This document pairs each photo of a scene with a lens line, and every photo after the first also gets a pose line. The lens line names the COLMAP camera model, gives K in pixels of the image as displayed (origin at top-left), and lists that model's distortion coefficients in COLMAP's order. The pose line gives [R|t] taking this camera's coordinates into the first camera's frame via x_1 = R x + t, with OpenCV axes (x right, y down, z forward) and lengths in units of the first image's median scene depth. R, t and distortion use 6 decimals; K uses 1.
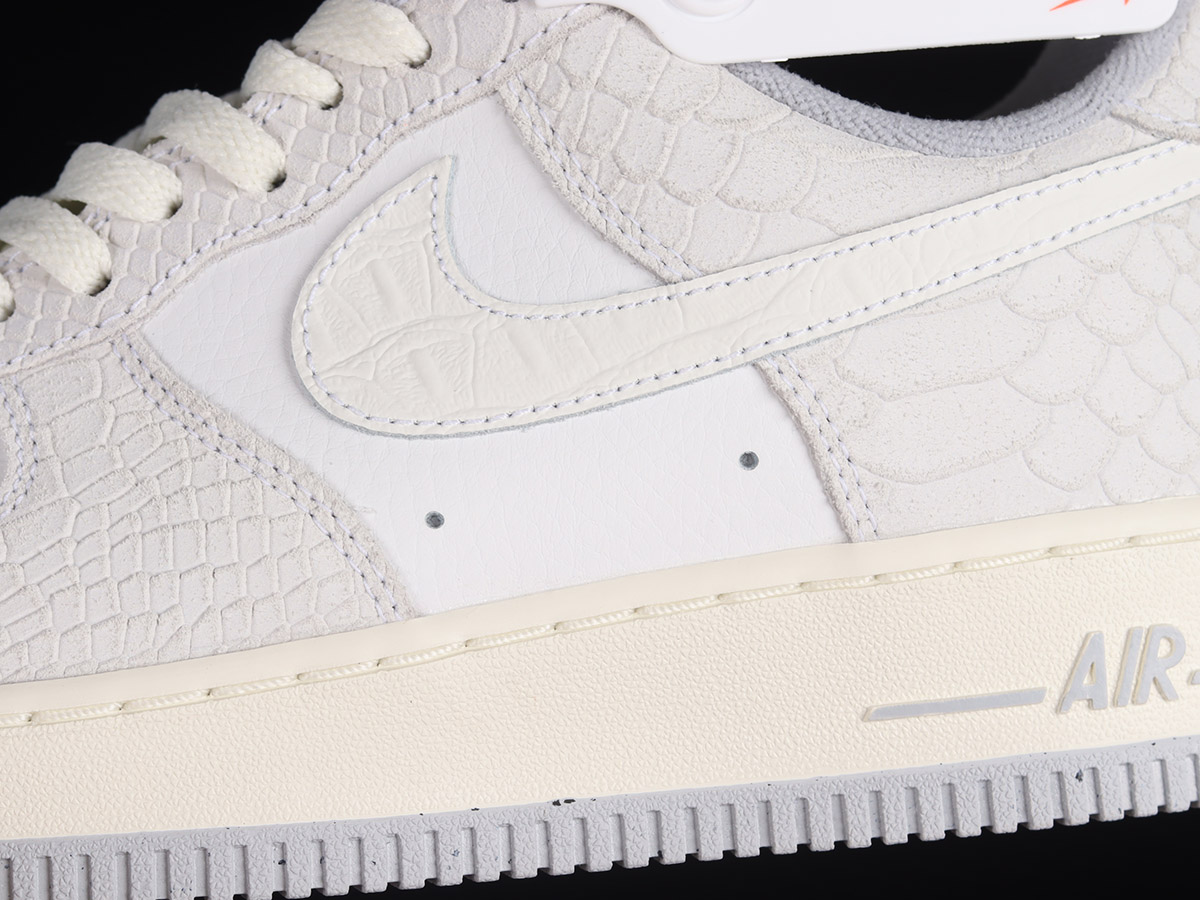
lens RADIAL K [[2728.2, 0, 596.8], [0, 2728.2, 454.4], [0, 0, 1]] dist [0.387343, 0.000000]
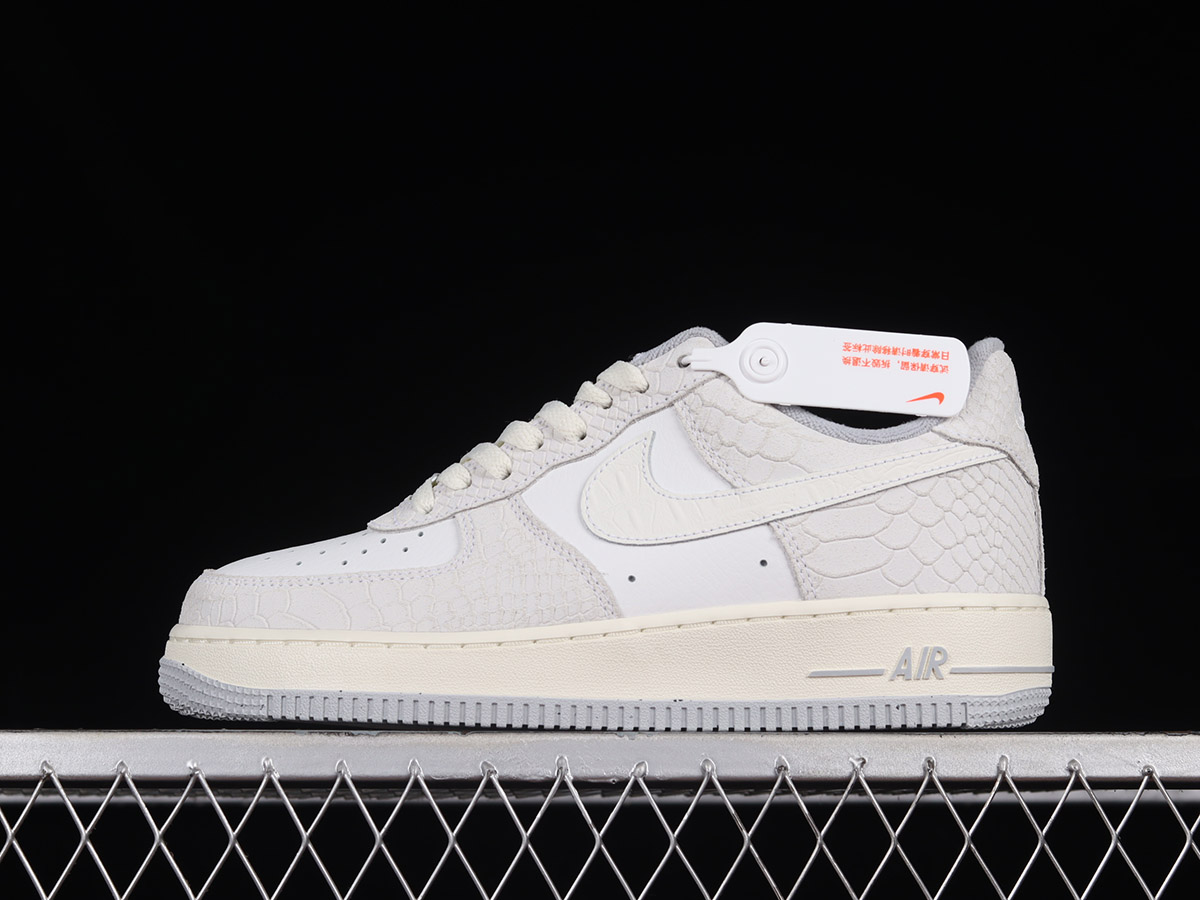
lens RADIAL K [[2728.2, 0, 598.0], [0, 2728.2, 451.2], [0, 0, 1]] dist [0.387343, 0.000000]
pose [[0.988604, 0.057958, -0.138934, 0.238494], [-0.070676, 0.993572, -0.088425, 0.126342], [0.132916, 0.097237, 0.986346, -1.390902]]
